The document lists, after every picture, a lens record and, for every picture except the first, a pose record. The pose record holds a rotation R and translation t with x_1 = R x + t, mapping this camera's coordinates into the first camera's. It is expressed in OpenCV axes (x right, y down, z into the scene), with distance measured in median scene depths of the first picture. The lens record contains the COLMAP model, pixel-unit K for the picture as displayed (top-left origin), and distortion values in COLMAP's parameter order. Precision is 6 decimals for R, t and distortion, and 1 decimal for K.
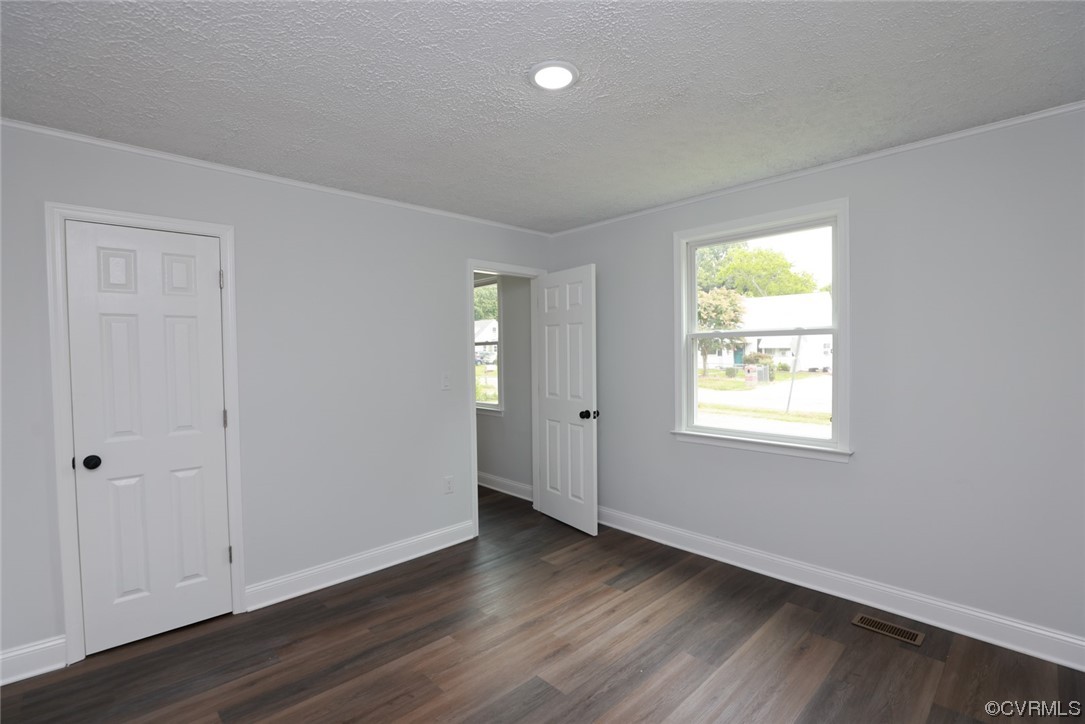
lens RADIAL K [[498.8, 0, 549.4], [0, 498.8, 366.6], [0, 0, 1]] dist [-0.043341, 0.011833]
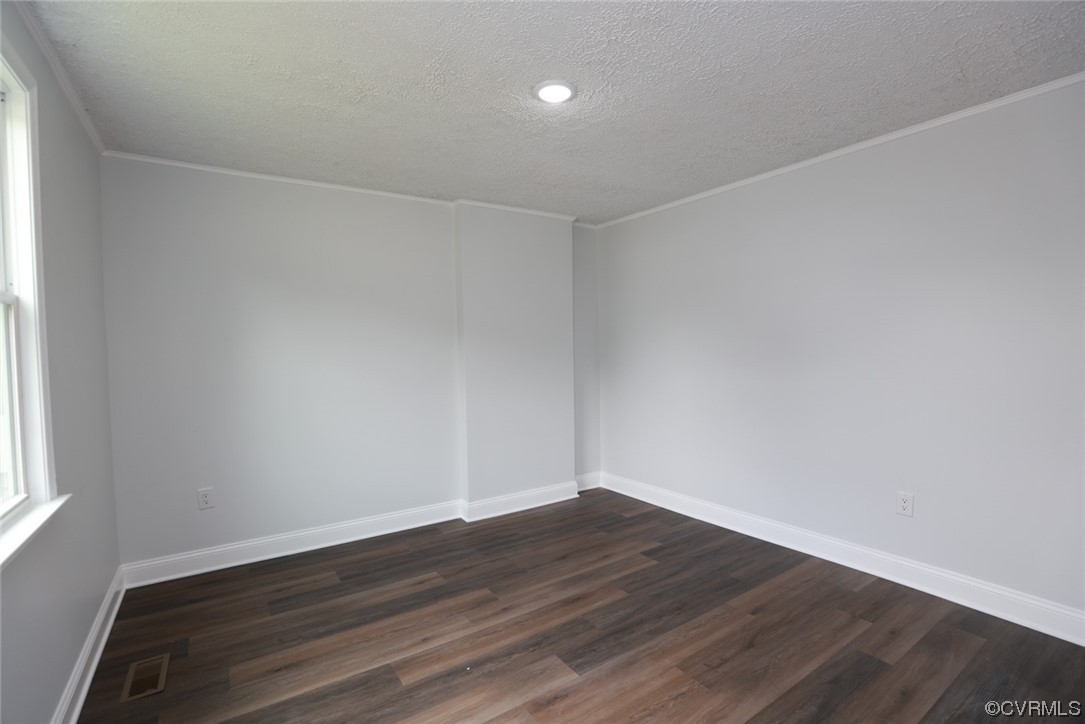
lens RADIAL K [[498.8, 0, 542.8], [0, 498.8, 364.5], [0, 0, 1]] dist [-0.043341, 0.011833]
pose [[-0.984372, 0.021745, 0.174753, -0.135141], [0.035419, 0.996516, 0.075509, -0.028286], [-0.172502, 0.080519, -0.981713, 1.927764]]
